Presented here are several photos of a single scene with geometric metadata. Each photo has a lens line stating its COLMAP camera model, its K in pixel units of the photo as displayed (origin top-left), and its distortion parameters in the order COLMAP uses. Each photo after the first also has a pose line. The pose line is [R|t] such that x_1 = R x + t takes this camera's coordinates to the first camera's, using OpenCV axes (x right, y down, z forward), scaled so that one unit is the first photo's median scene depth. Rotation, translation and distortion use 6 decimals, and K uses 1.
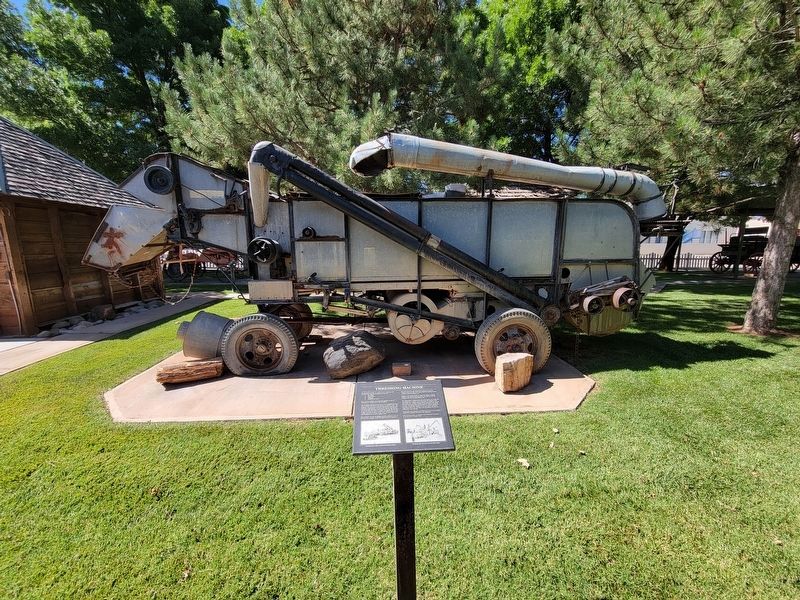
lens RADIAL K [[320.6, 0, 401.6], [0, 320.6, 300.4], [0, 0, 1]] dist [0.000429, 0.000006]
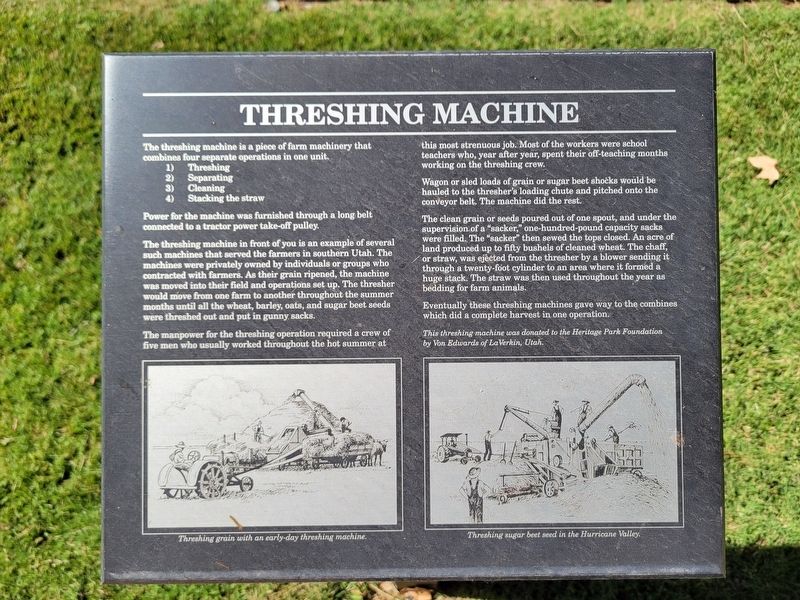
lens RADIAL K [[616.9, 0, 403.2], [0, 616.9, 299.3], [0, 0, 1]] dist [0.002173, 0.000756]
pose [[0.998115, 0.055892, -0.025341, 0.001953], [-0.015236, 0.625697, 0.779918, 0.115167], [0.059447, -0.778062, 0.625369, 0.784097]]
